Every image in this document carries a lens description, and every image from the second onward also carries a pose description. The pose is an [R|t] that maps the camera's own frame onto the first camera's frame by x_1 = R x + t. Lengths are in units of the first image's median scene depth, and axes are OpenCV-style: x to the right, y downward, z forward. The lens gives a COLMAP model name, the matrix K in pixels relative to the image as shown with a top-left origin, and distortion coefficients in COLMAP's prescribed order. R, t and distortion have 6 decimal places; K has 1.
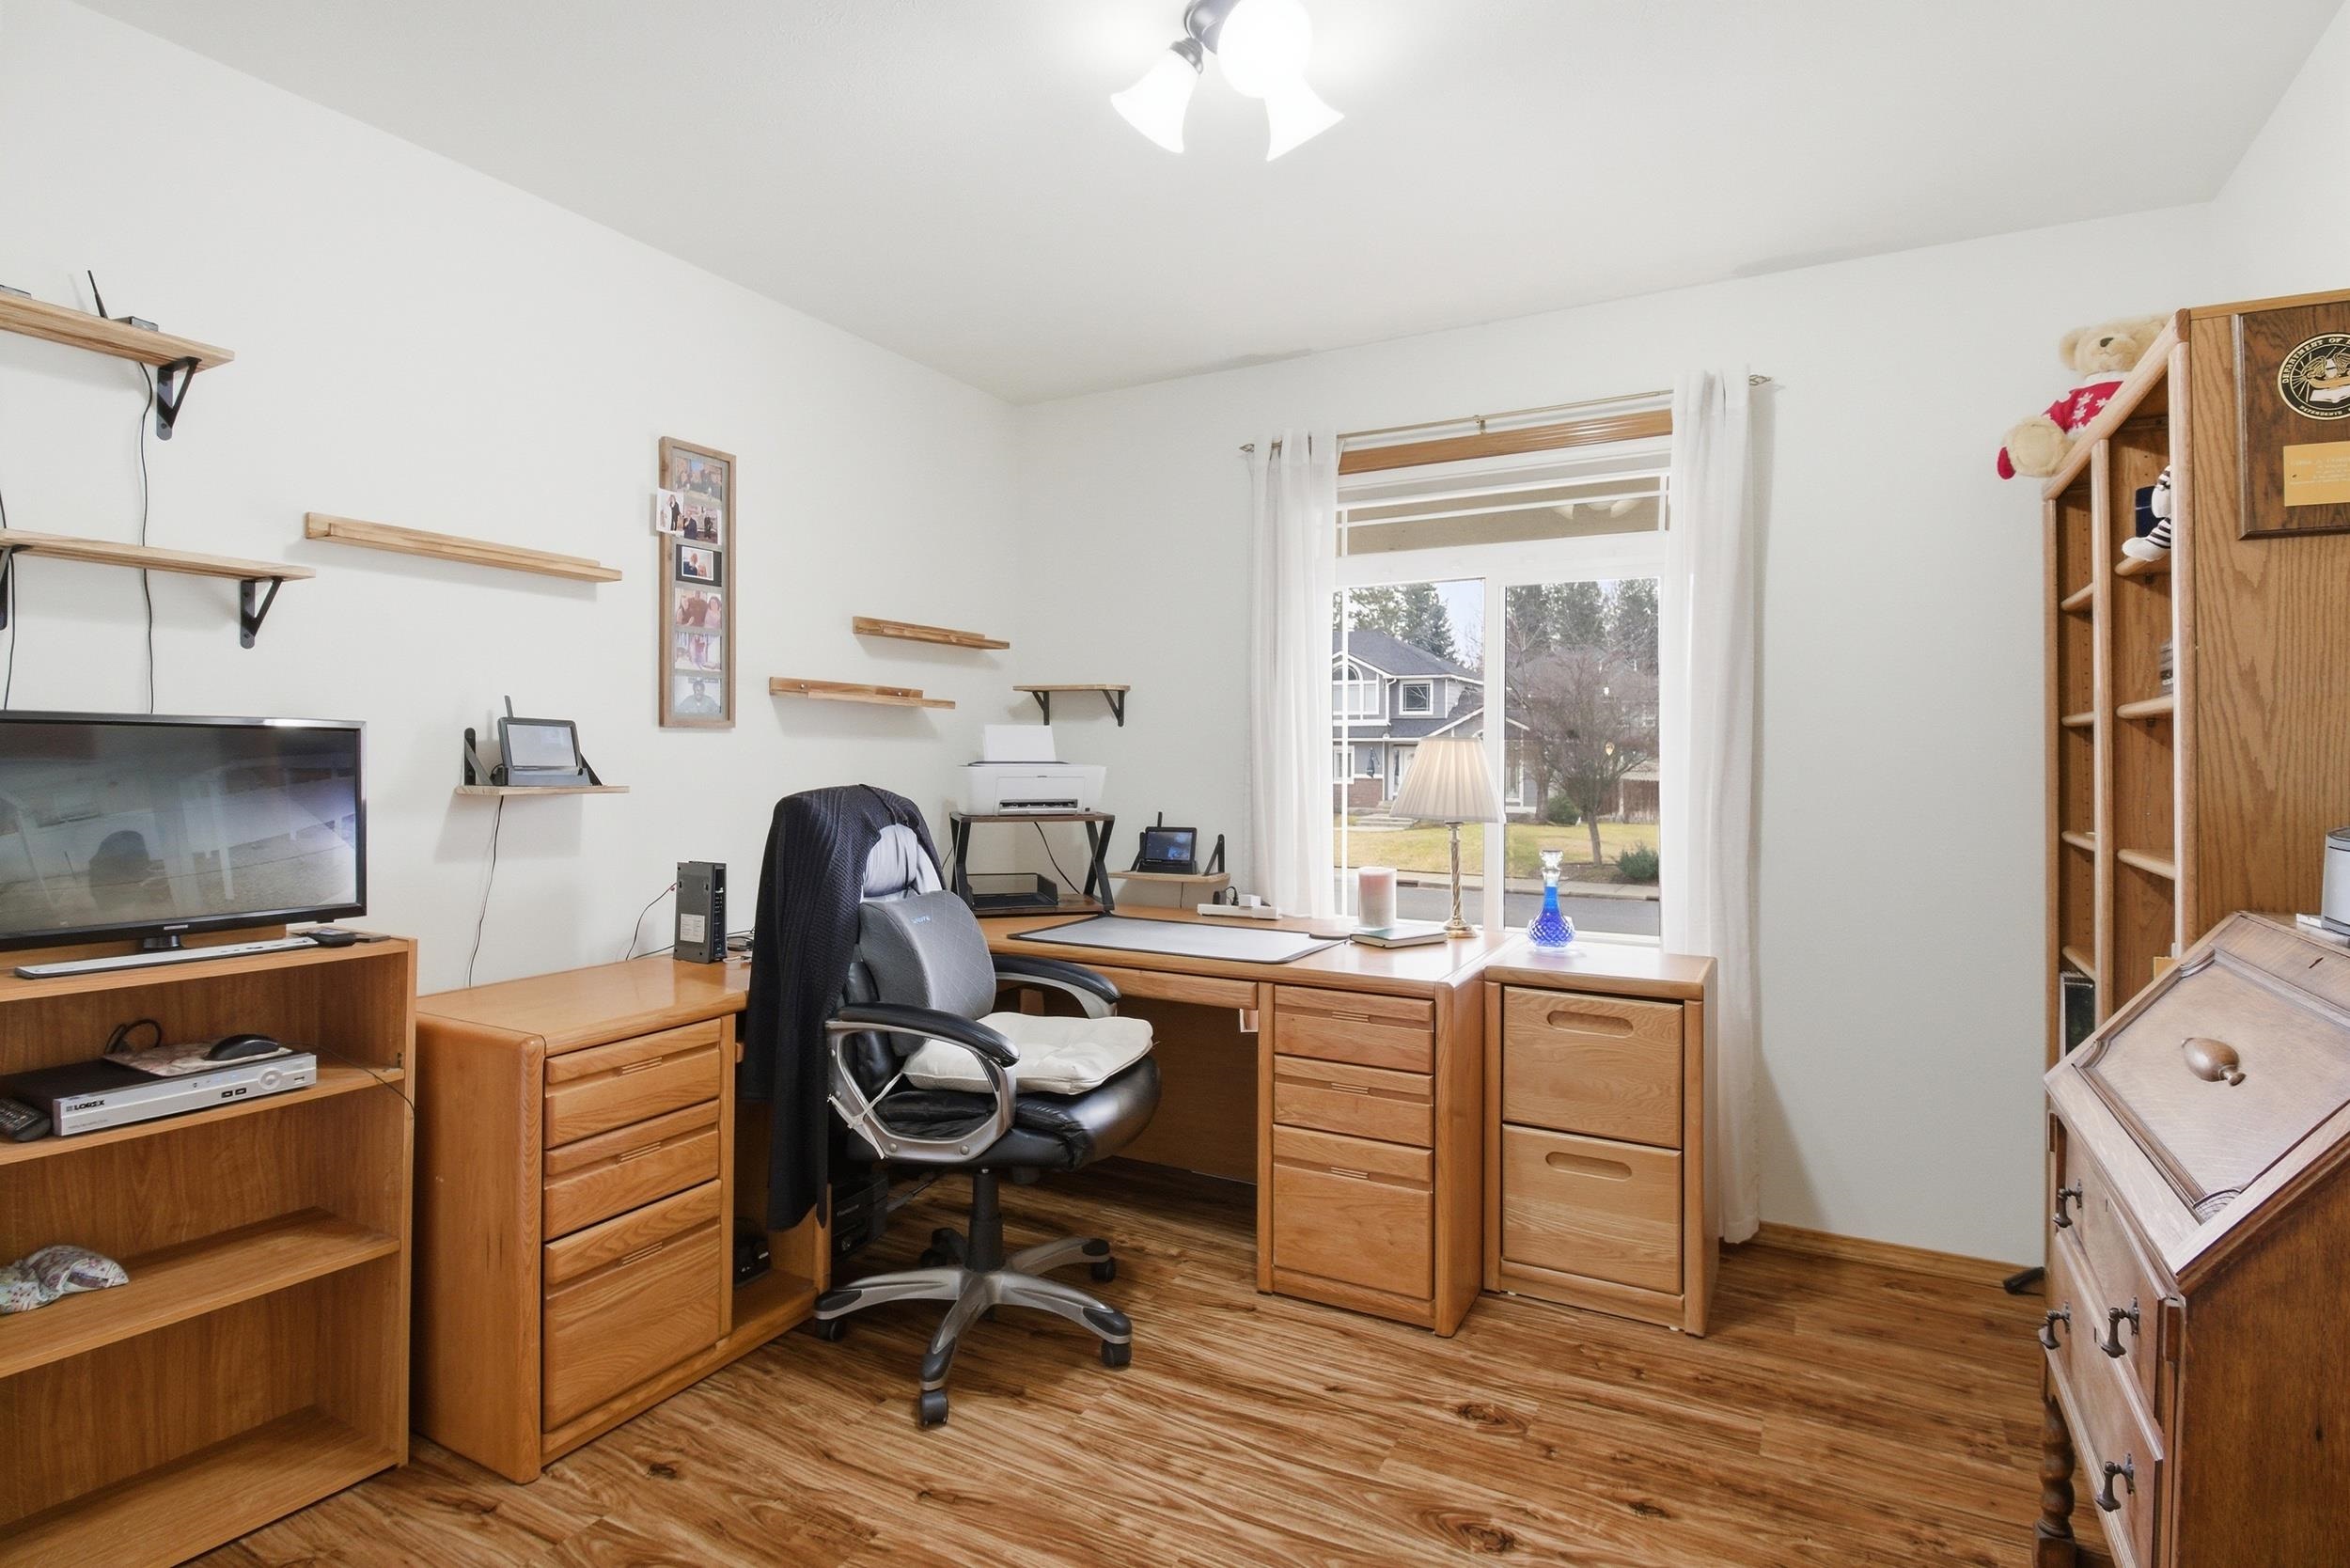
lens RADIAL K [[1181.8, 0, 1162.4], [0, 1181.8, 748.6], [0, 0, 1]] dist [0.004446, 0.000467]
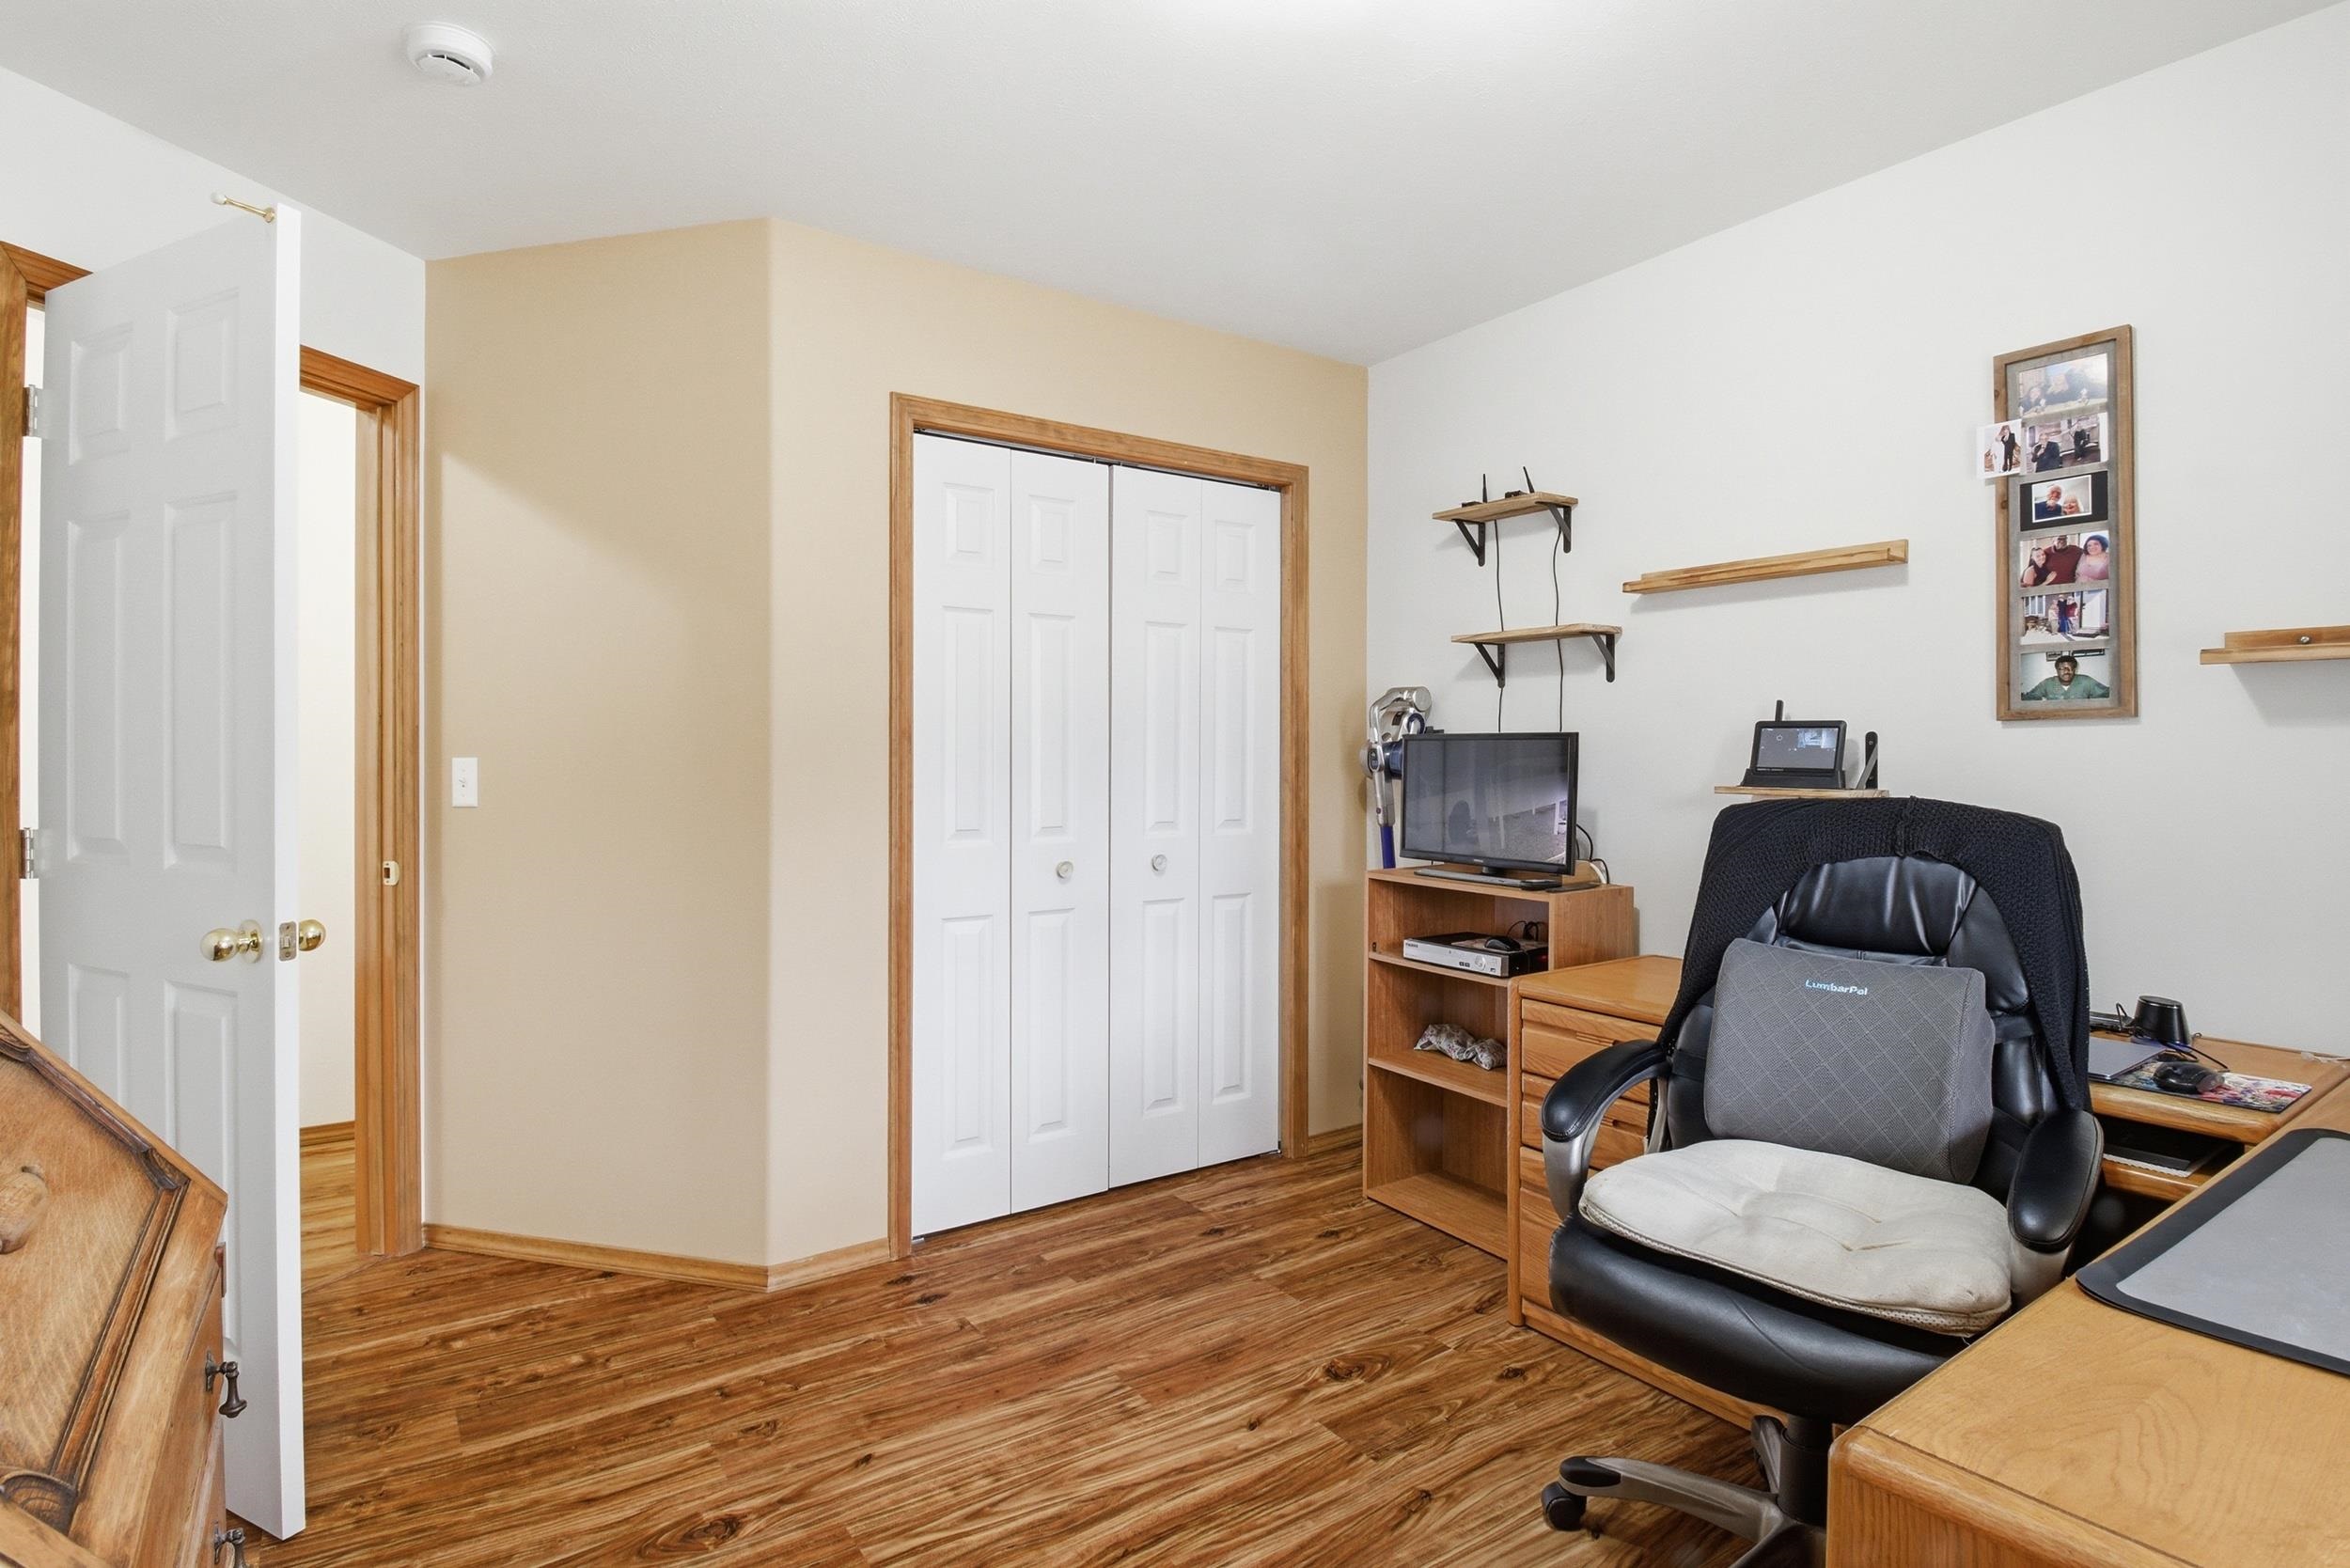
lens RADIAL K [[1181.8, 0, 1173.0], [0, 1181.8, 779.3], [0, 0, 1]] dist [0.004446, 0.000467]
pose [[-0.434689, 0.001467, -0.900579, 0.528332], [-0.004842, 0.999980, 0.003966, 0.019519], [0.900568, 0.006085, -0.434673, 0.836050]]
